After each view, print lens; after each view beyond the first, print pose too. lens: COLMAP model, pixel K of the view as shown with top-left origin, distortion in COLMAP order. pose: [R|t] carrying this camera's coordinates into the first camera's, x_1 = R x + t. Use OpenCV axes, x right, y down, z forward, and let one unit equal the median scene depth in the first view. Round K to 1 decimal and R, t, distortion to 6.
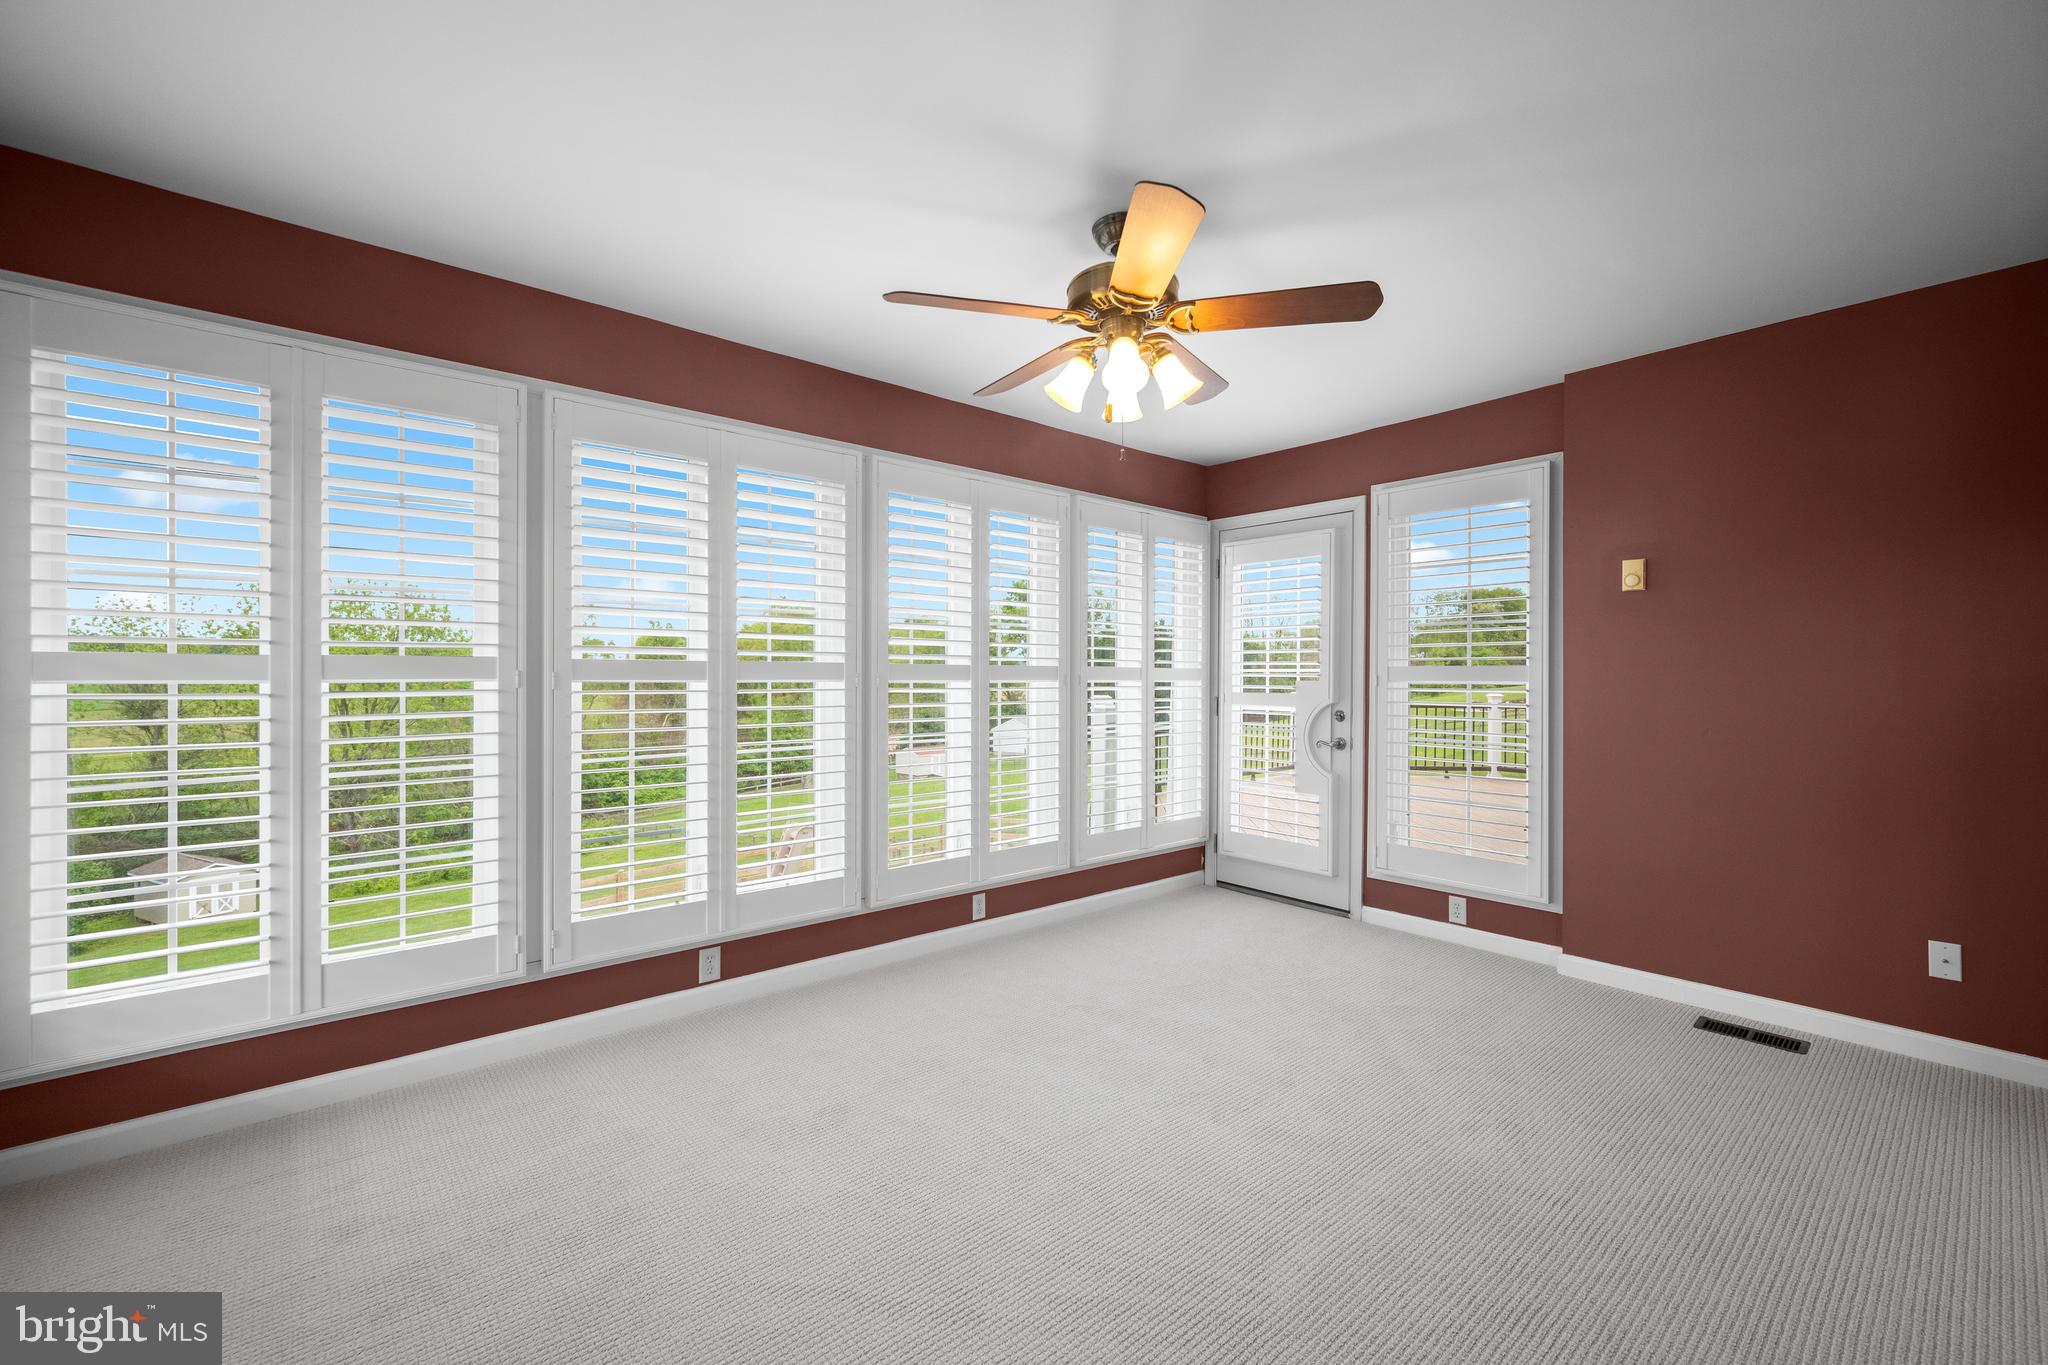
lens RADIAL K [[817.0, 0, 1025.5], [0, 817.0, 675.8], [0, 0, 1]] dist [0.001244, 0.000194]
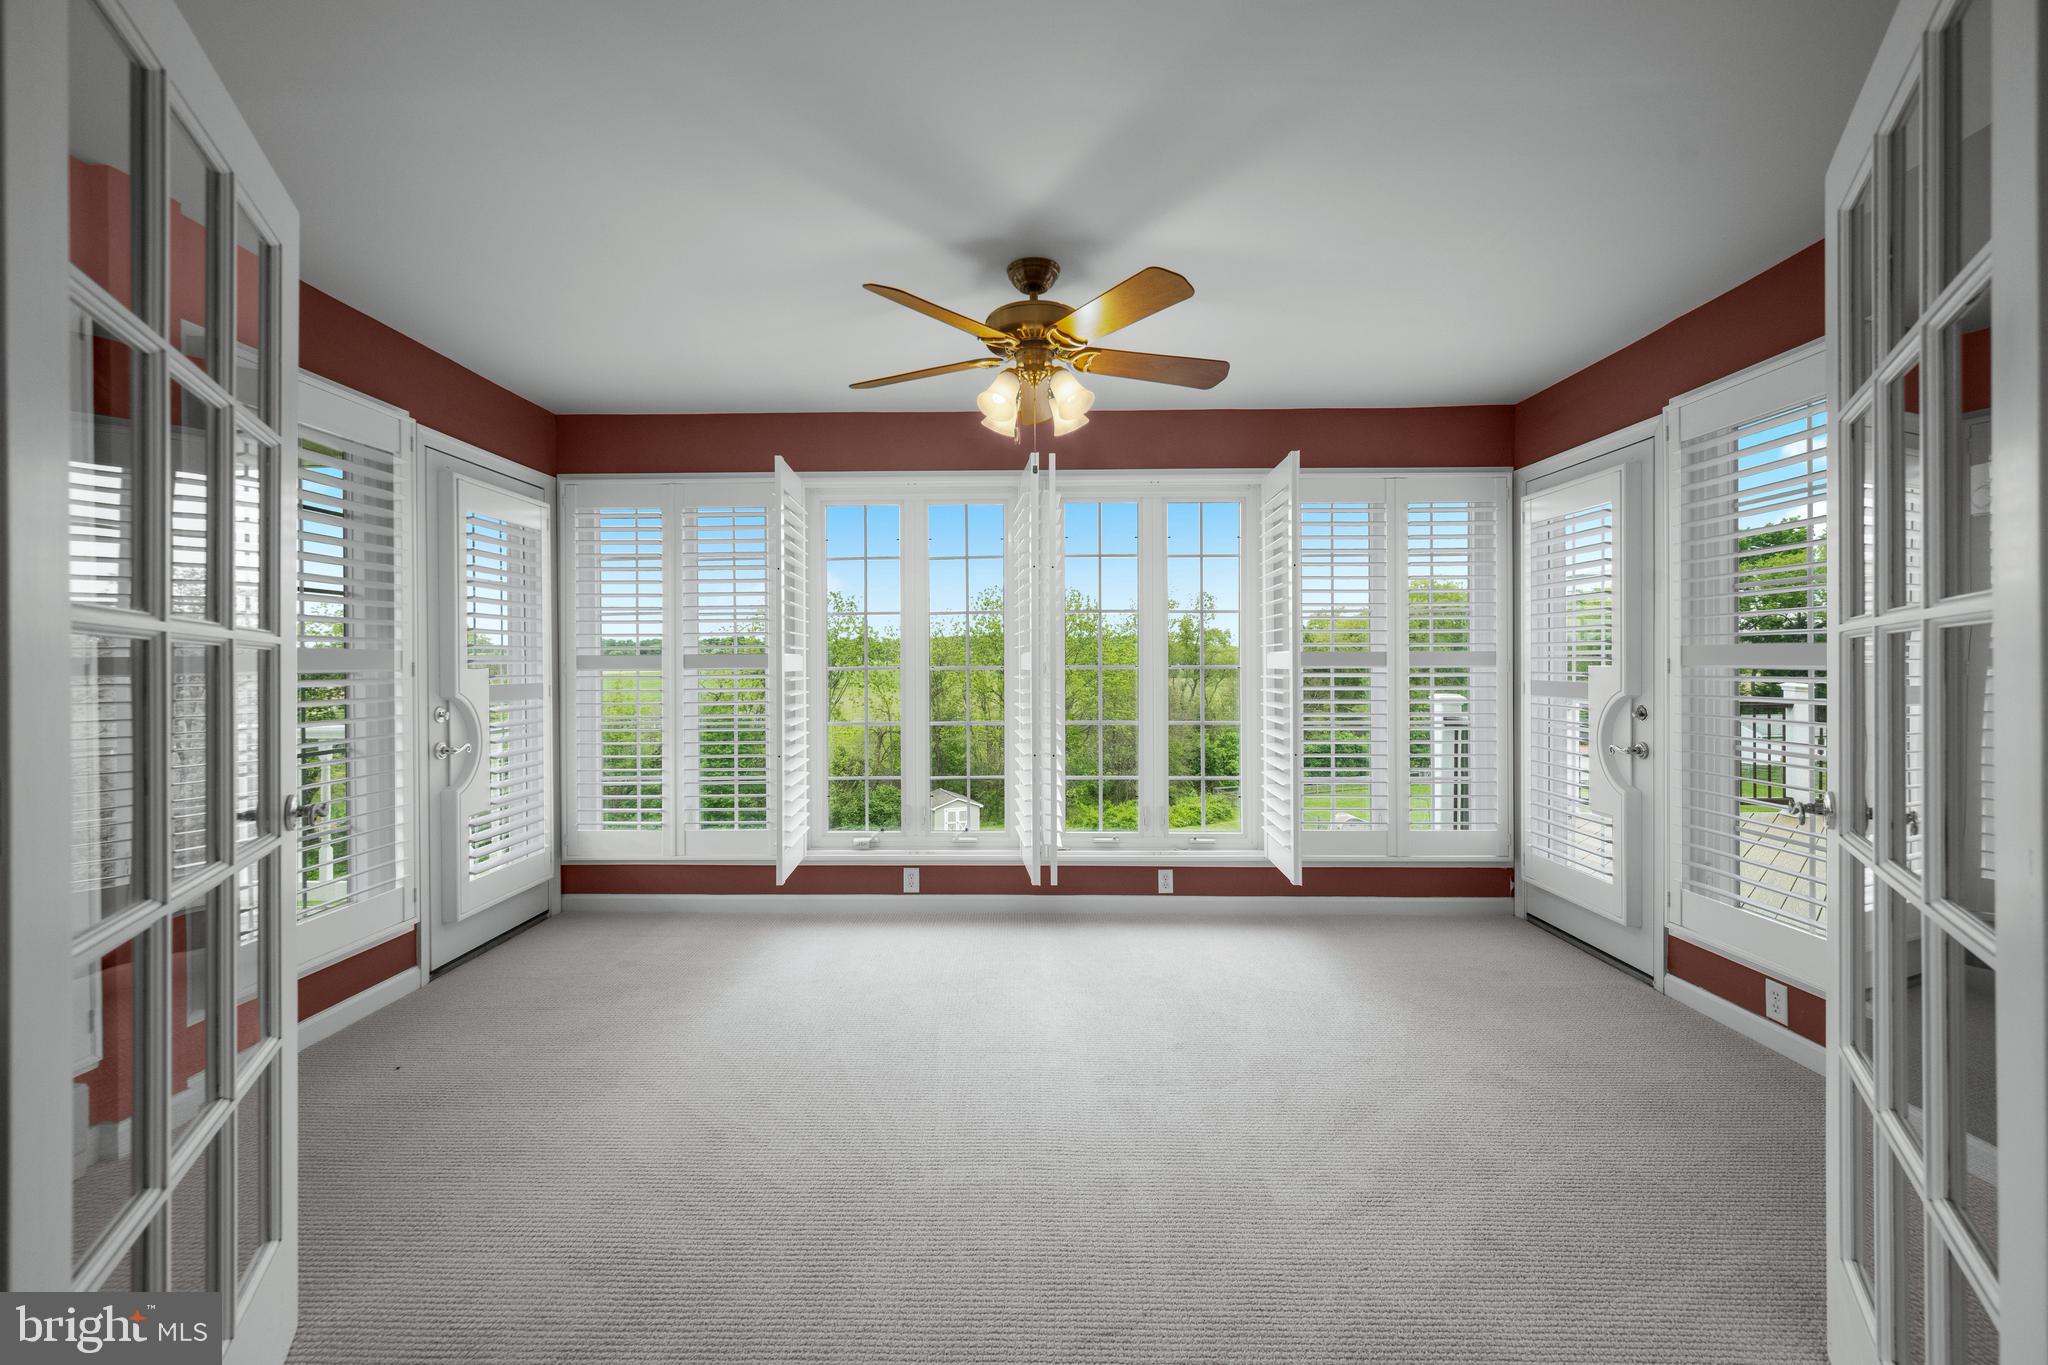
lens RADIAL K [[823.9, 0, 1012.8], [0, 823.9, 691.5], [0, 0, 1]] dist [-0.000004, 0.000198]
pose [[0.765509, 0.019212, -0.643138, 0.425676], [0.005191, 0.999337, 0.036032, -0.000059], [0.643404, -0.030921, 0.764902, 0.065922]]
